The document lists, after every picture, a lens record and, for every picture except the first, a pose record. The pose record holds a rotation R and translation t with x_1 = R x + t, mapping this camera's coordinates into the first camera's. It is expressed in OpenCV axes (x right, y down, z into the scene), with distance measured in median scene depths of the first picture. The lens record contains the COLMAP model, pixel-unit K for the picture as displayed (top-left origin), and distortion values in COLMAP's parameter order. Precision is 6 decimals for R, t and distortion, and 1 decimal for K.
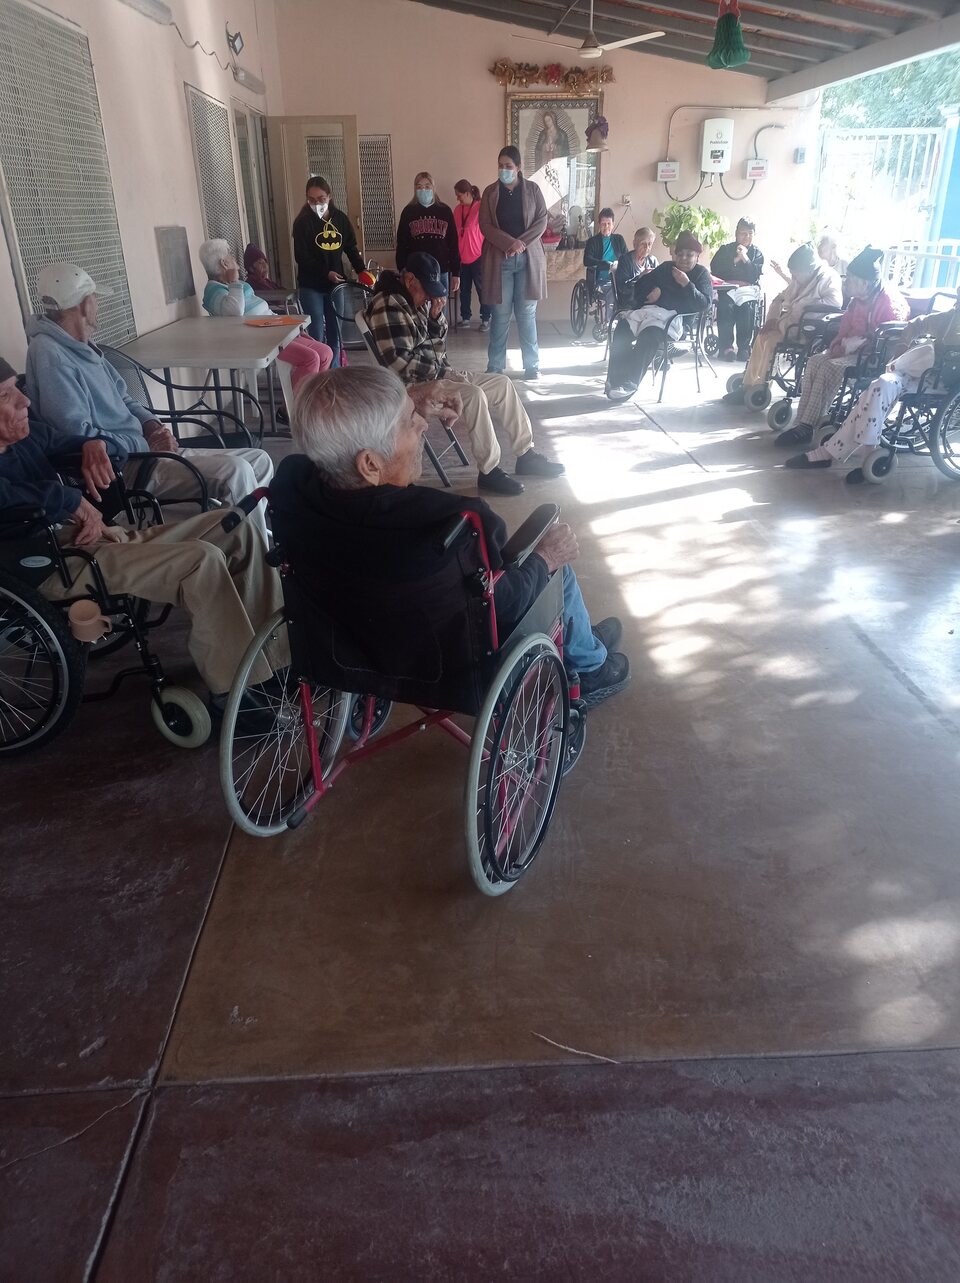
lens RADIAL K [[1045.6, 0, 479.0], [0, 1045.6, 639.3], [0, 0, 1]] dist [0.002687, -0.001518]
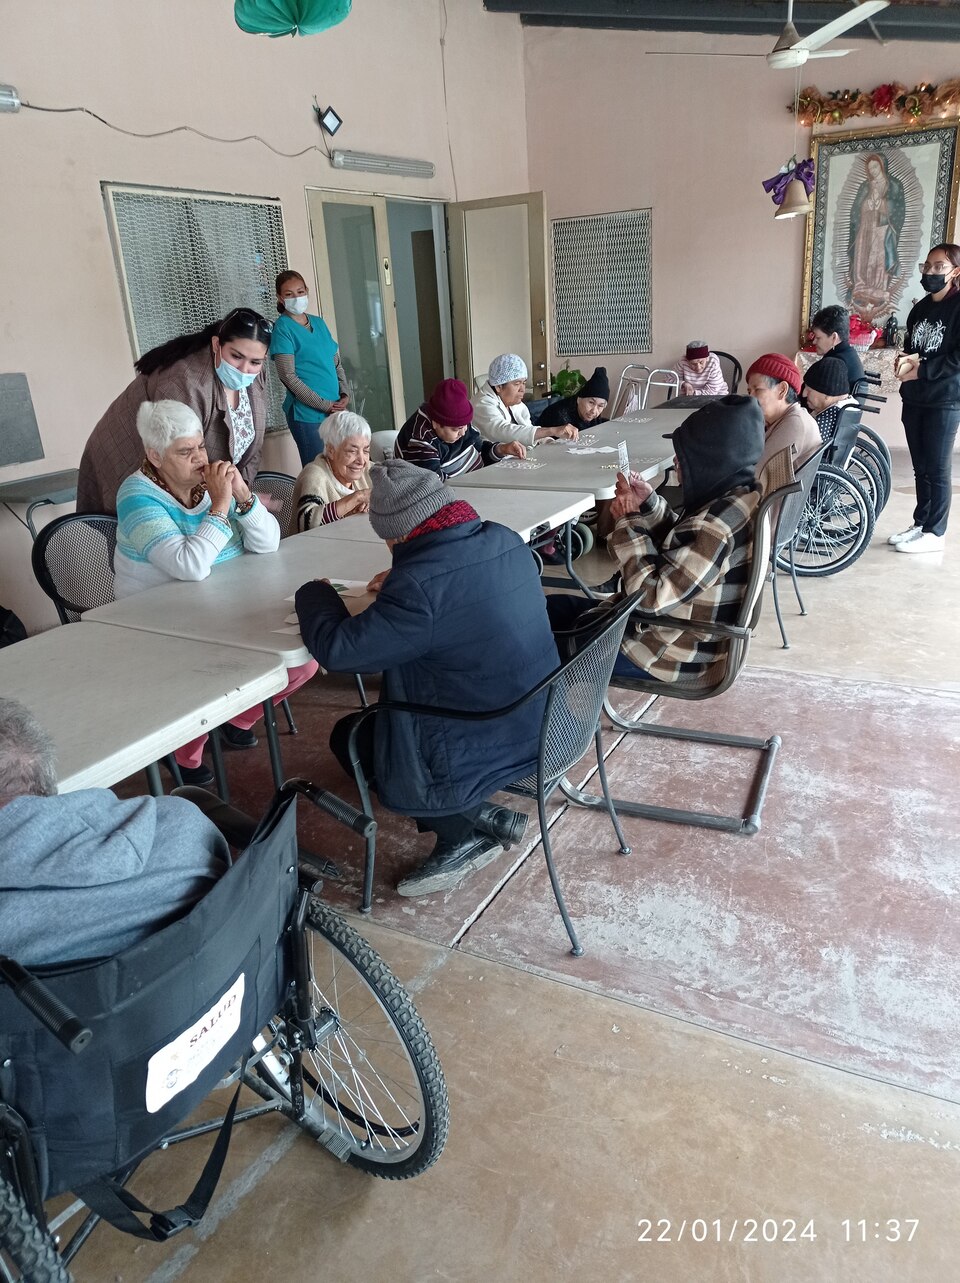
lens RADIAL K [[911.8, 0, 480.1], [0, 911.8, 644.4], [0, 0, 1]] dist [-0.003137, -0.004215]
pose [[0.805936, 0.174137, -0.565812, 0.259063], [-0.182843, 0.982250, 0.041864, -0.162344], [0.563059, 0.069715, 0.823471, 0.379879]]
